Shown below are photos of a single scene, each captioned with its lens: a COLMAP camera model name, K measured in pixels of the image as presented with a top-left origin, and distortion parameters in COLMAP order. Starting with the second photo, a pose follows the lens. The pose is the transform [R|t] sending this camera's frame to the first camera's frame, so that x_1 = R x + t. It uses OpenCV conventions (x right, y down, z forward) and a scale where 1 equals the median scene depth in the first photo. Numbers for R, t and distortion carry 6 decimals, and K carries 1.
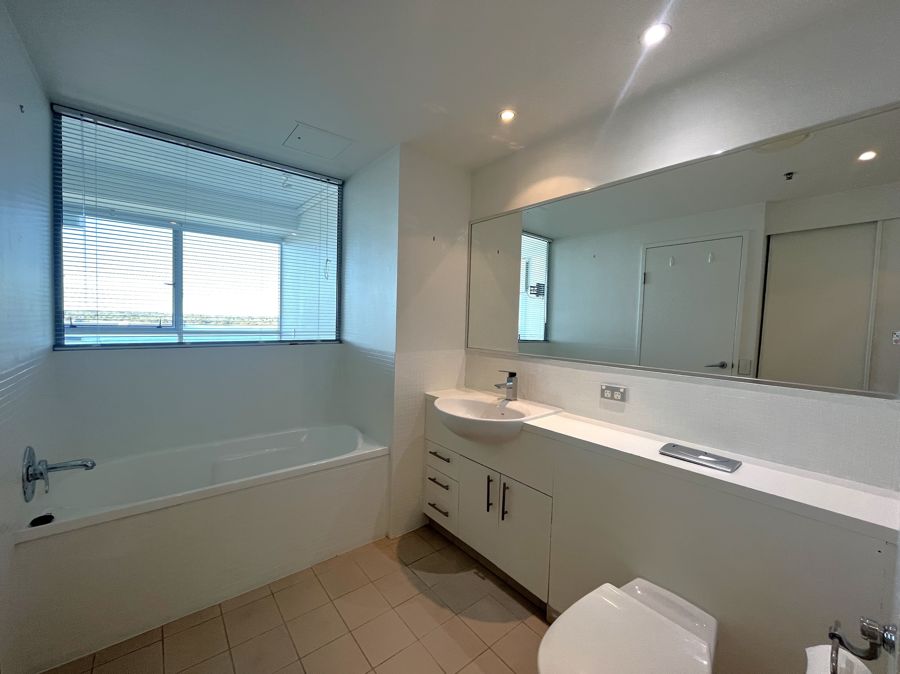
lens RADIAL K [[365.3, 0, 445.6], [0, 365.3, 338.6], [0, 0, 1]] dist [-0.002922, -0.000293]
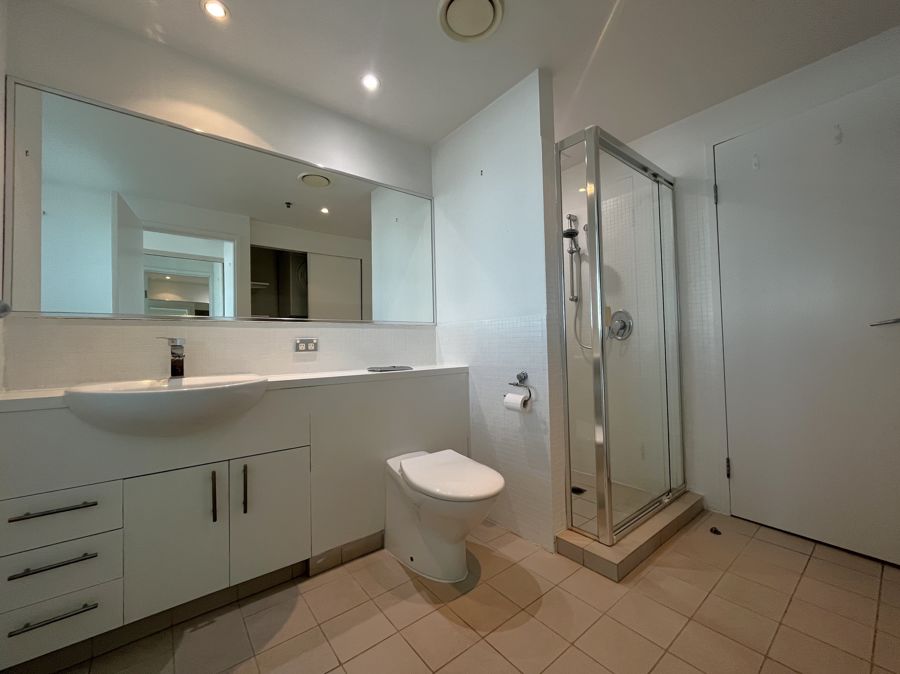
lens RADIAL K [[365.3, 0, 447.1], [0, 365.3, 336.4], [0, 0, 1]] dist [-0.002922, -0.000293]
pose [[0.012060, -0.001593, 0.999926, -0.662461], [0.071266, 0.997457, 0.000730, 0.151691], [-0.997384, 0.071252, 0.012143, 0.552512]]
